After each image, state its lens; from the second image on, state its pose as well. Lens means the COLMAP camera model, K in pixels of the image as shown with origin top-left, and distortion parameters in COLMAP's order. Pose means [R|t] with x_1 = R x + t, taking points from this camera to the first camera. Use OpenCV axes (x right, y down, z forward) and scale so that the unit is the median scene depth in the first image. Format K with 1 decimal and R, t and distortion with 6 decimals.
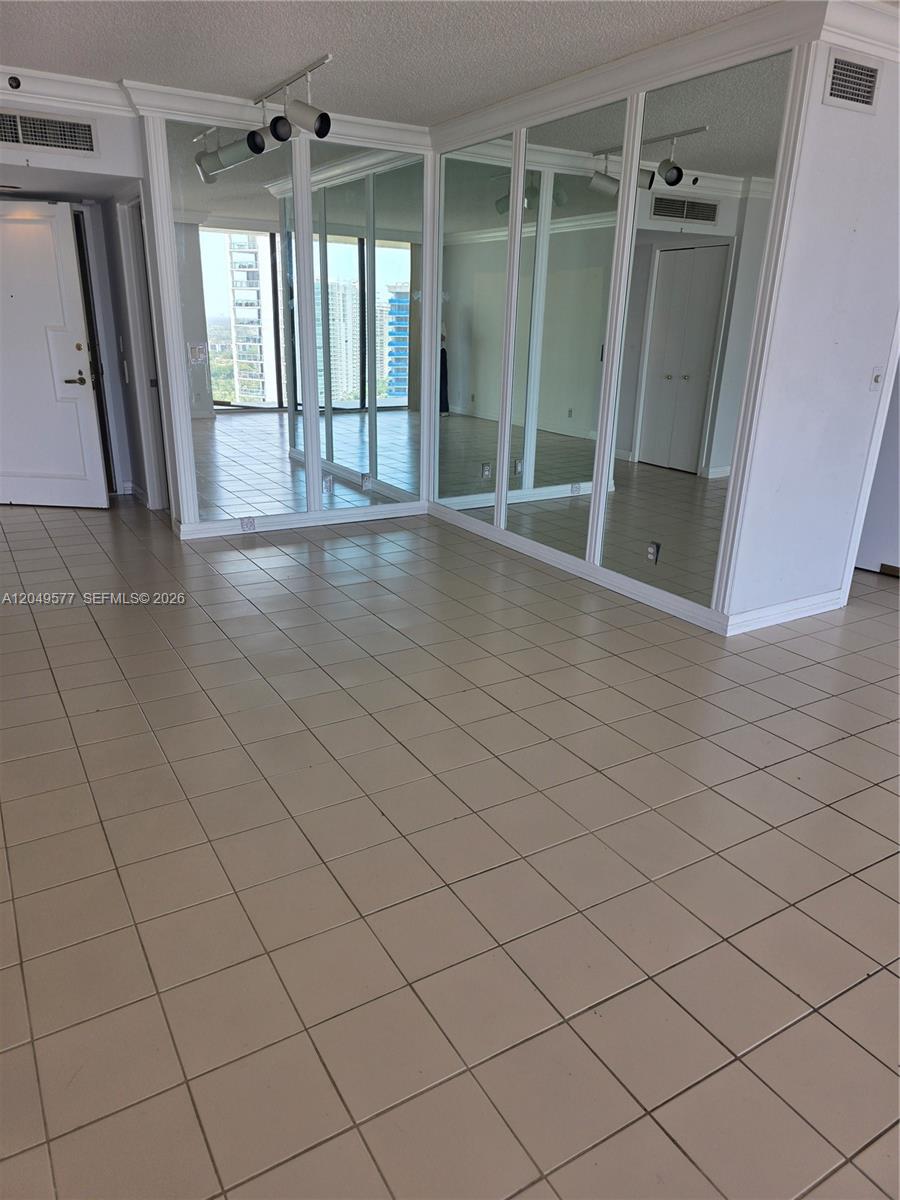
lens RADIAL K [[806.0, 0, 450.0], [0, 806.0, 600.0], [0, 0, 1]] dist [0.088965, -0.093978]
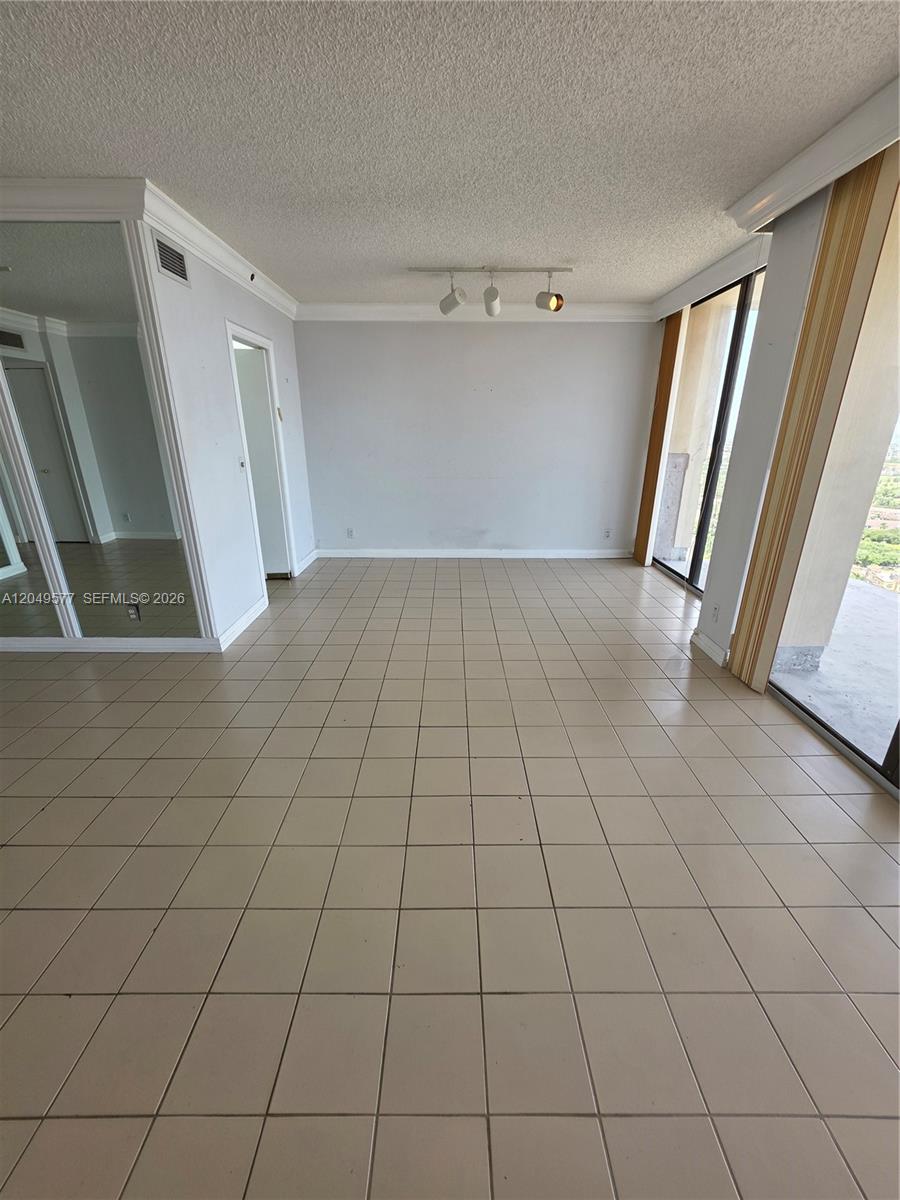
lens RADIAL K [[481.6, 0, 450.0], [0, 481.6, 600.0], [0, 0, 1]] dist [0.002068, 0.000491]
pose [[0.514078, -0.305265, 0.801584, -0.097119], [0.285396, 0.942155, 0.175767, -0.072127], [-0.808872, 0.138411, 0.571462, 0.180077]]
